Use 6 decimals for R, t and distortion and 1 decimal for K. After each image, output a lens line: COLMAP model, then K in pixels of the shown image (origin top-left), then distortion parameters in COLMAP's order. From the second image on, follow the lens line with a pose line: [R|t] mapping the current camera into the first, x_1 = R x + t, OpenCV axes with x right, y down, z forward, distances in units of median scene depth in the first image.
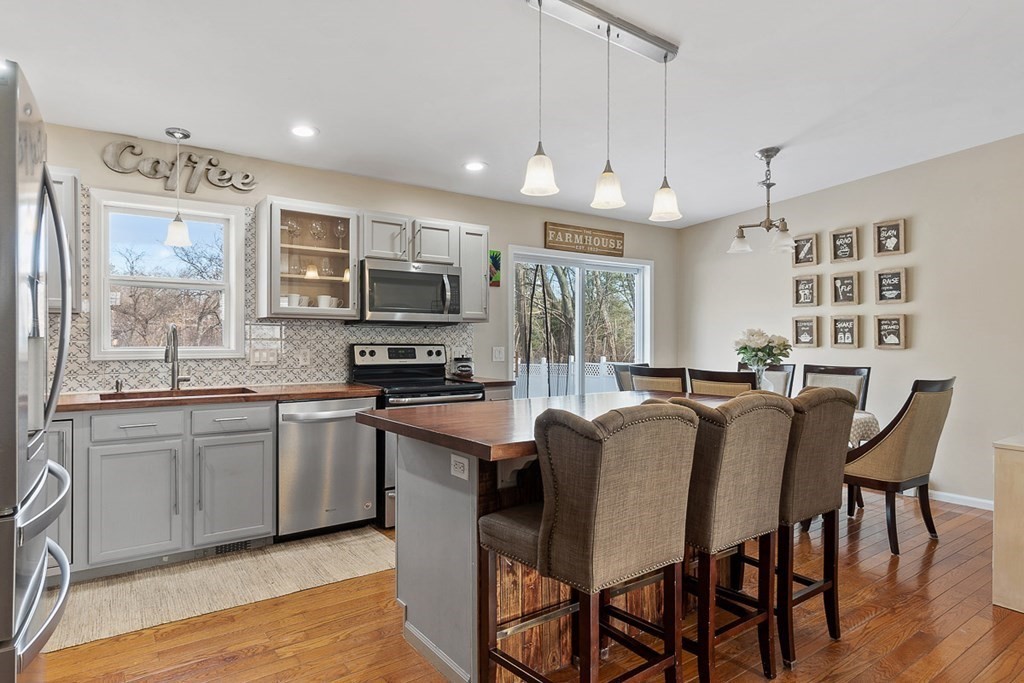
lens RADIAL K [[571.9, 0, 501.9], [0, 571.9, 342.9], [0, 0, 1]] dist [0.001691, -0.013446]
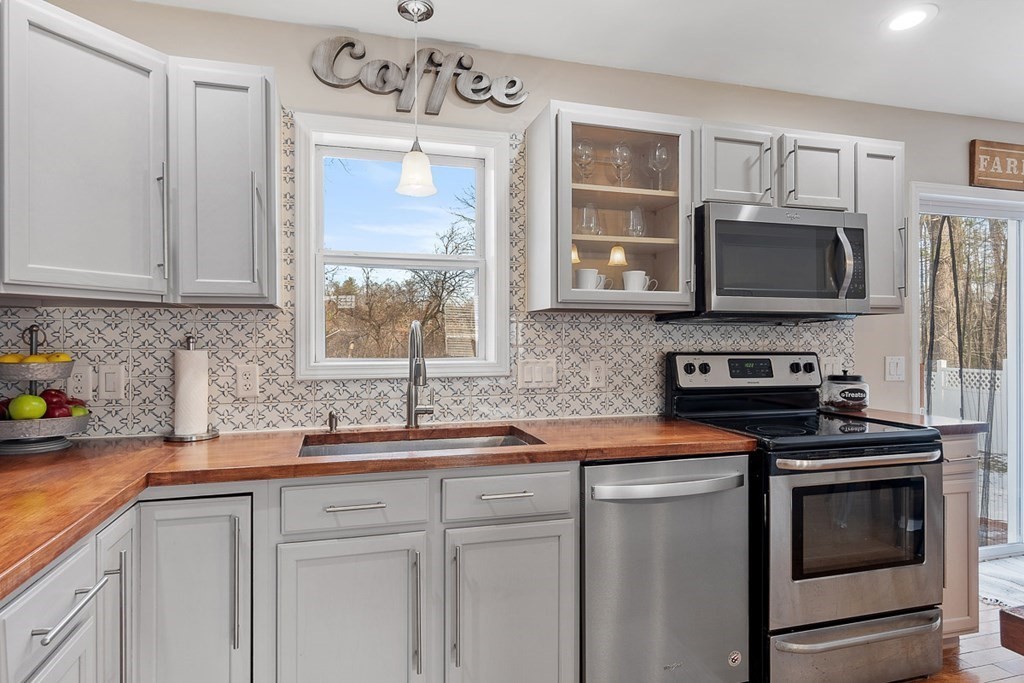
lens RADIAL K [[571.9, 0, 501.9], [0, 571.9, 342.9], [0, 0, 1]] dist [0.001691, -0.013446]
pose [[0.940621, -0.003944, -0.339435, -0.244056], [0.002522, 0.999986, -0.004631, -0.006488], [0.339448, 0.003500, 0.940618, 0.406809]]
